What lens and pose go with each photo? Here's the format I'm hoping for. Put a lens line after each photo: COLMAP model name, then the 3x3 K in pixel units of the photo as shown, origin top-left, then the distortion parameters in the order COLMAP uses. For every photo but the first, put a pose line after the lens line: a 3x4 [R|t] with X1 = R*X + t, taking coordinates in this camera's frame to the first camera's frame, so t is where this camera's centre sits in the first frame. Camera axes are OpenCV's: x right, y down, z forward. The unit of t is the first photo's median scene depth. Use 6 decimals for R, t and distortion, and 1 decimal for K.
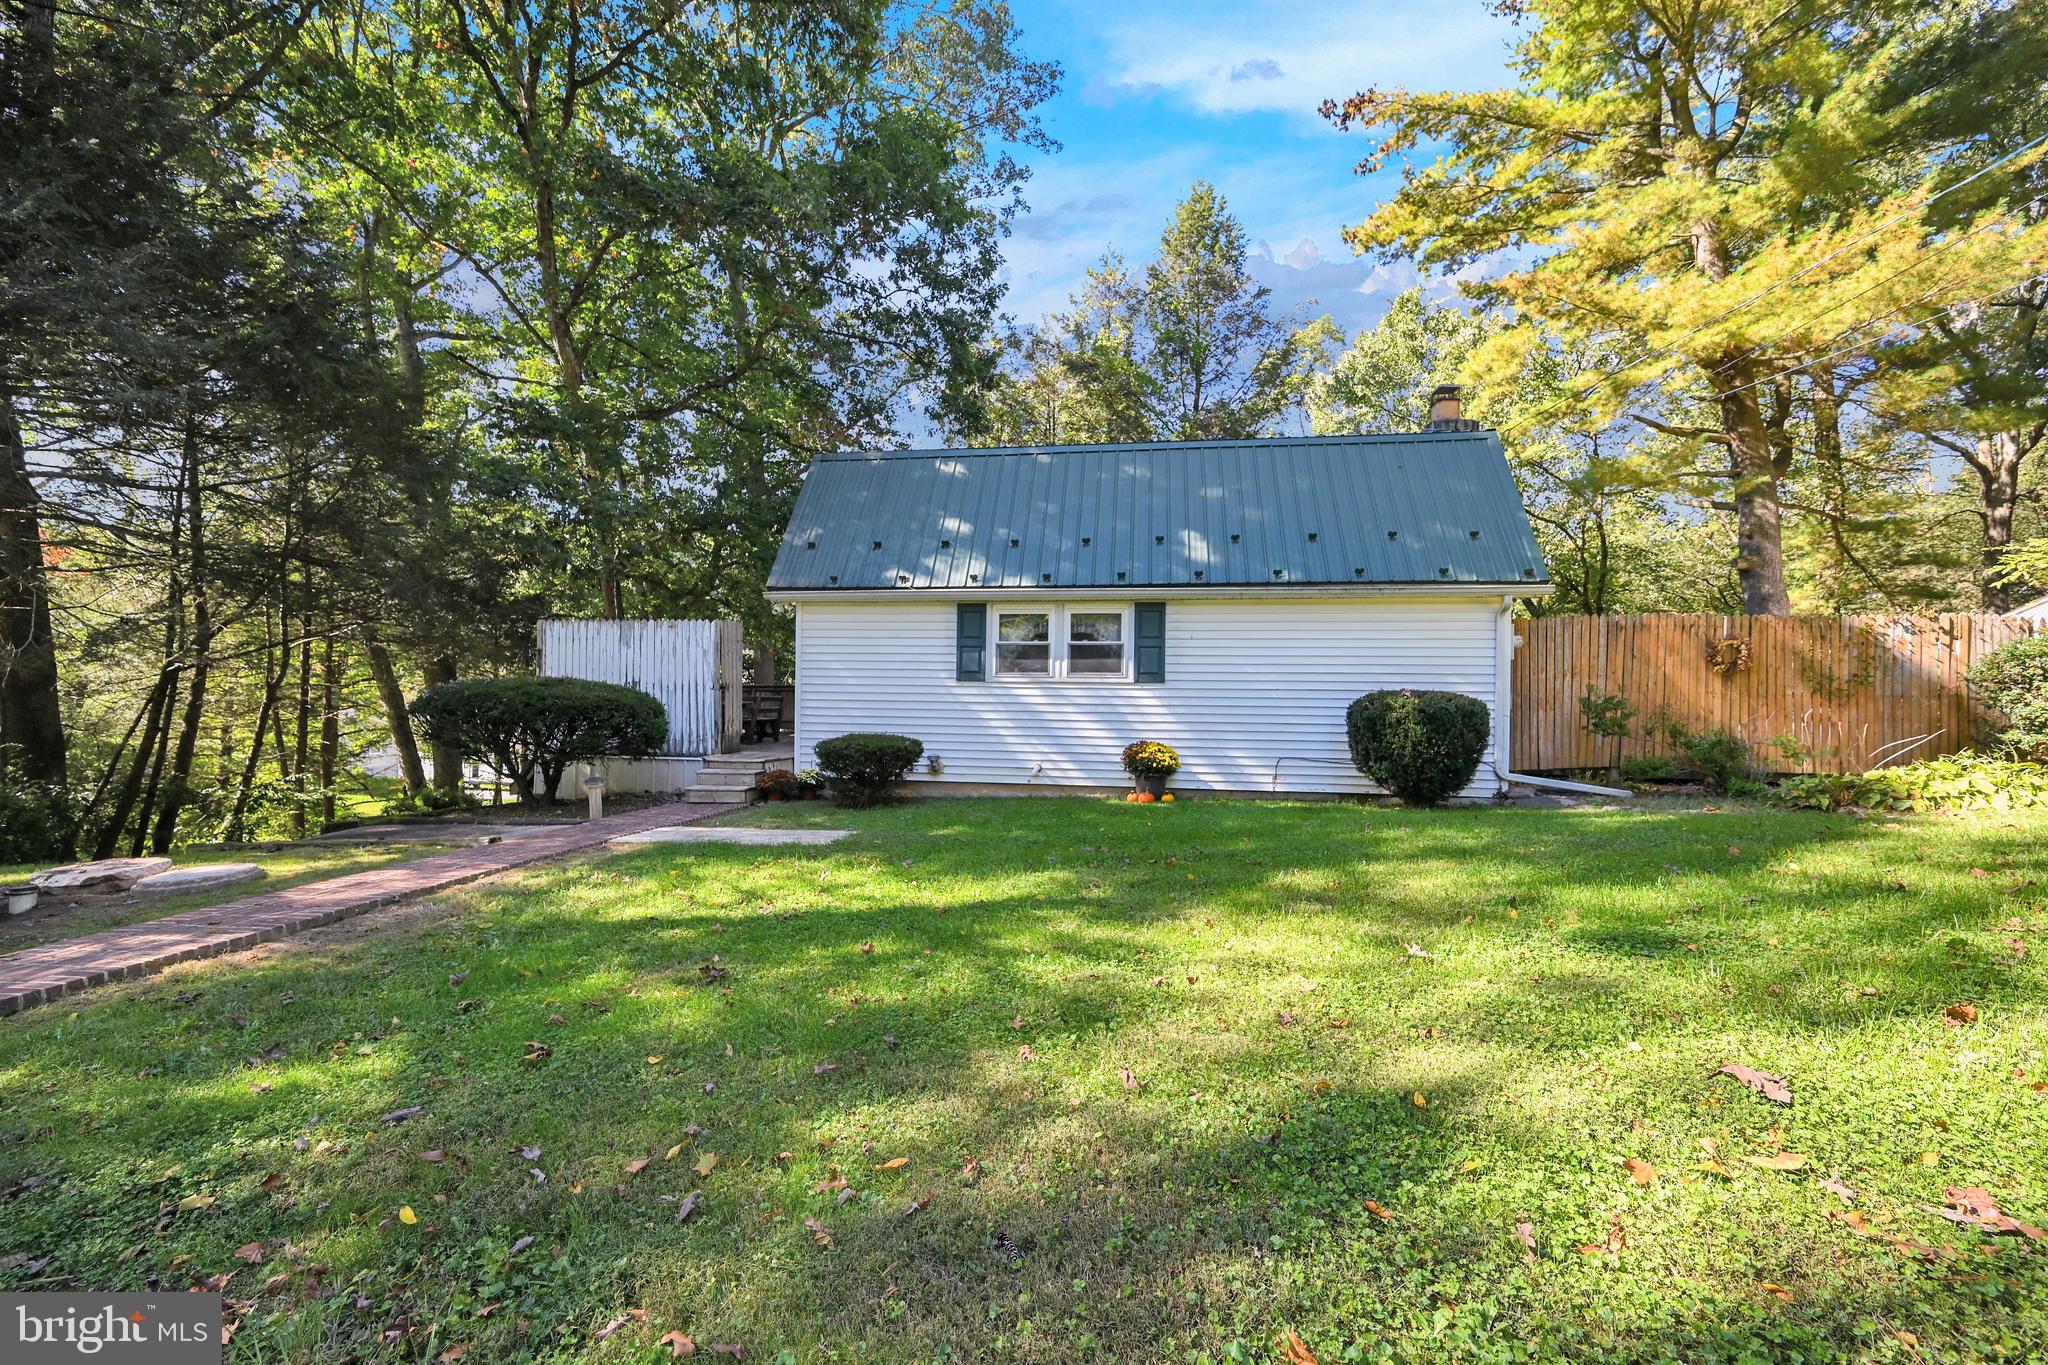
lens RADIAL K [[810.9, 0, 1024.0], [0, 810.9, 682.5], [0, 0, 1]] dist [-0.000626, -0.000410]
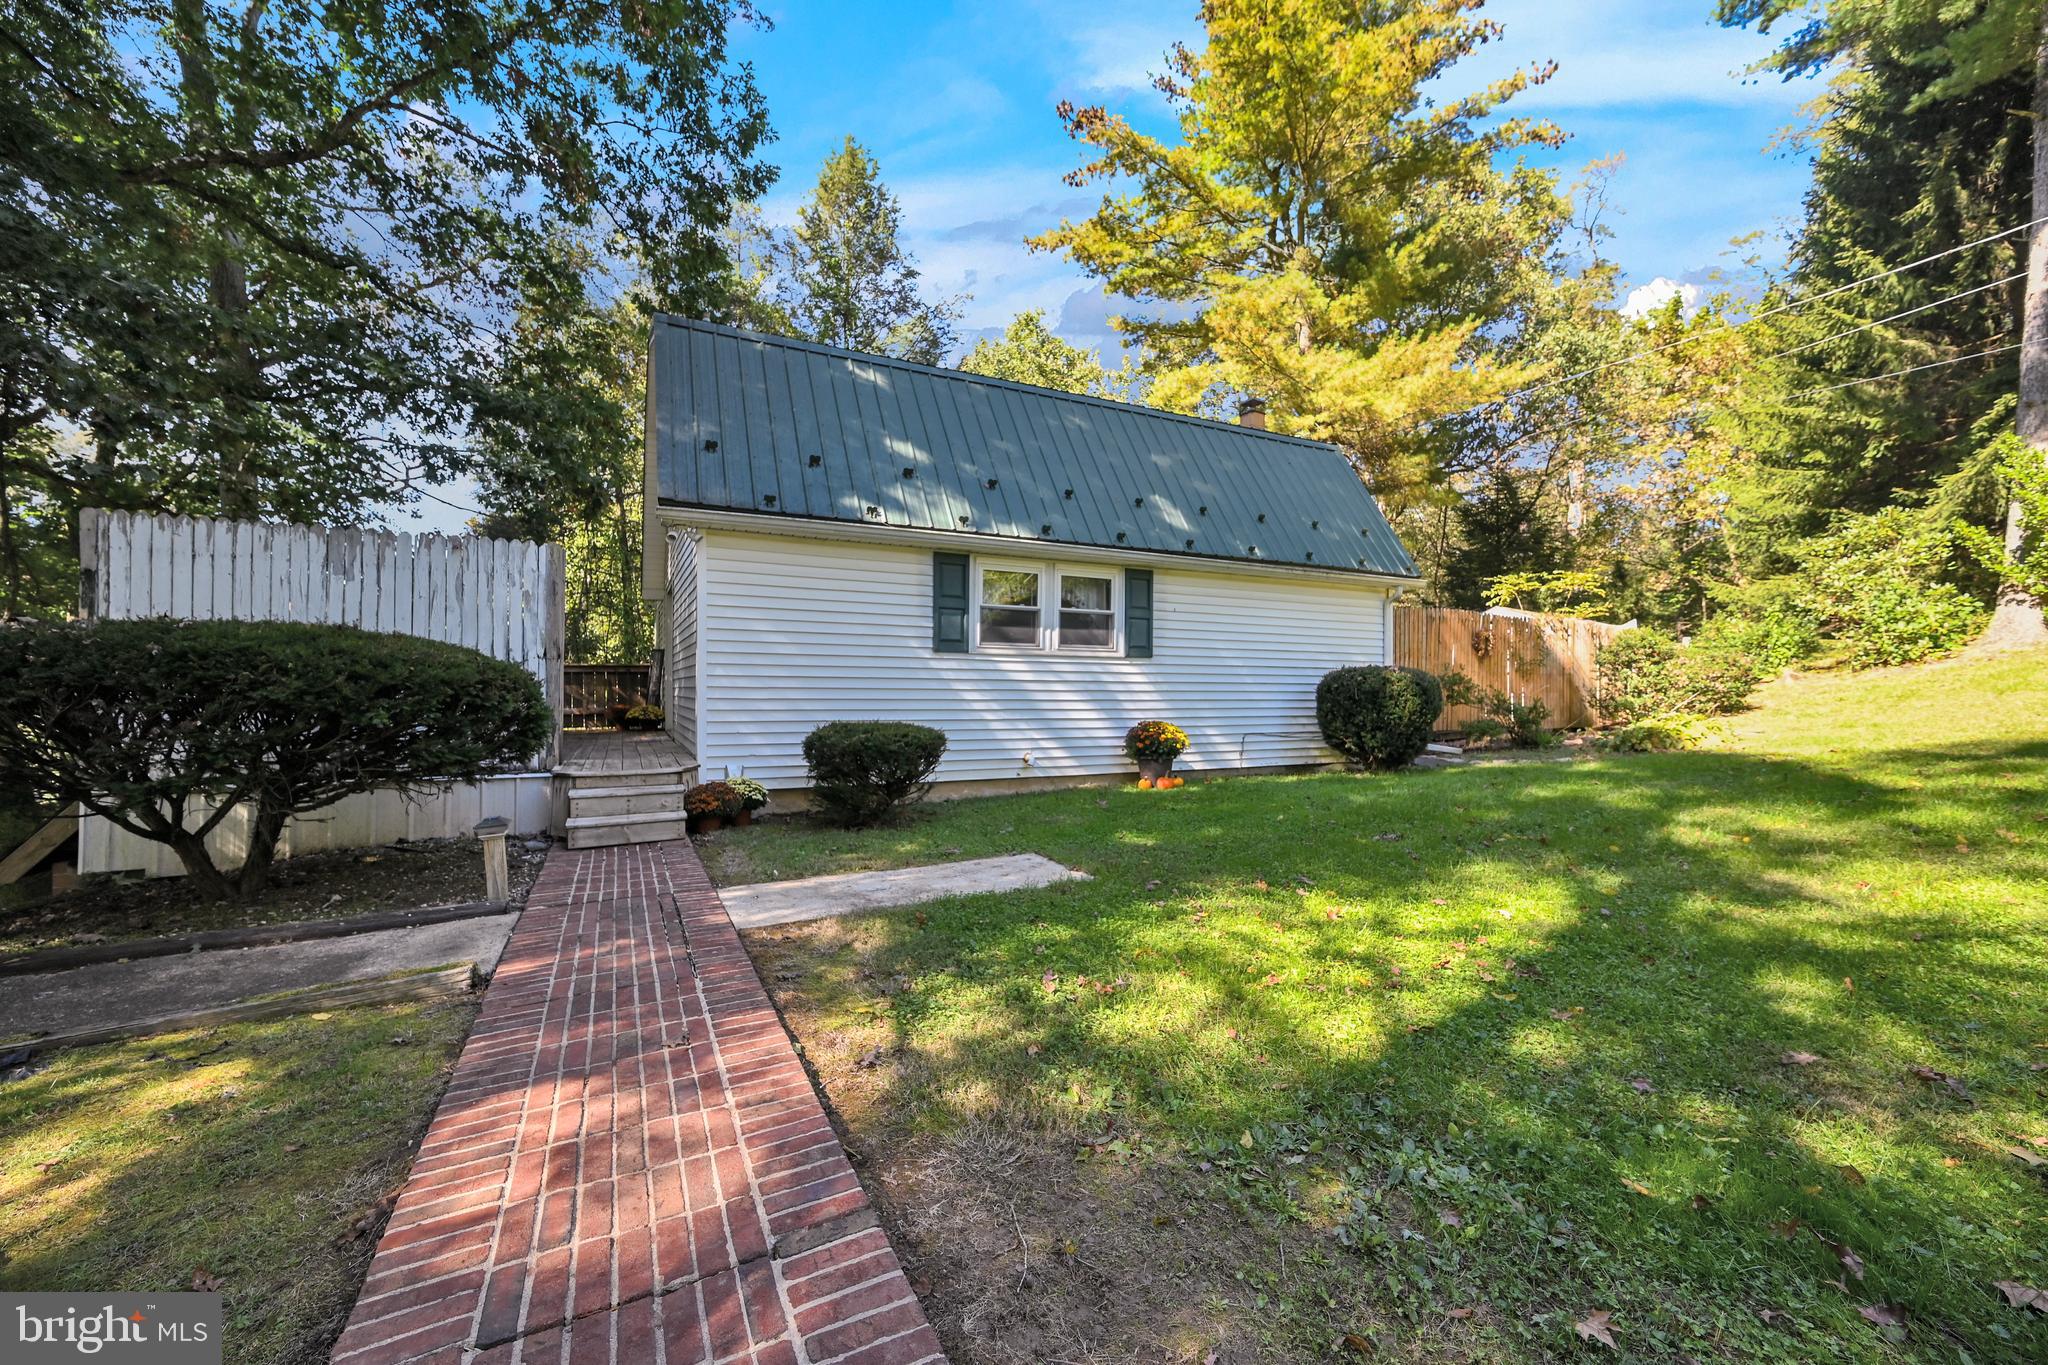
lens RADIAL K [[810.9, 0, 1024.0], [0, 810.9, 682.5], [0, 0, 1]] dist [-0.000626, -0.000410]
pose [[0.818205, -0.001074, 0.574926, -0.466255], [-0.003993, 0.999964, 0.007551, 0.021617], [-0.574913, -0.008474, 0.818171, 0.323596]]
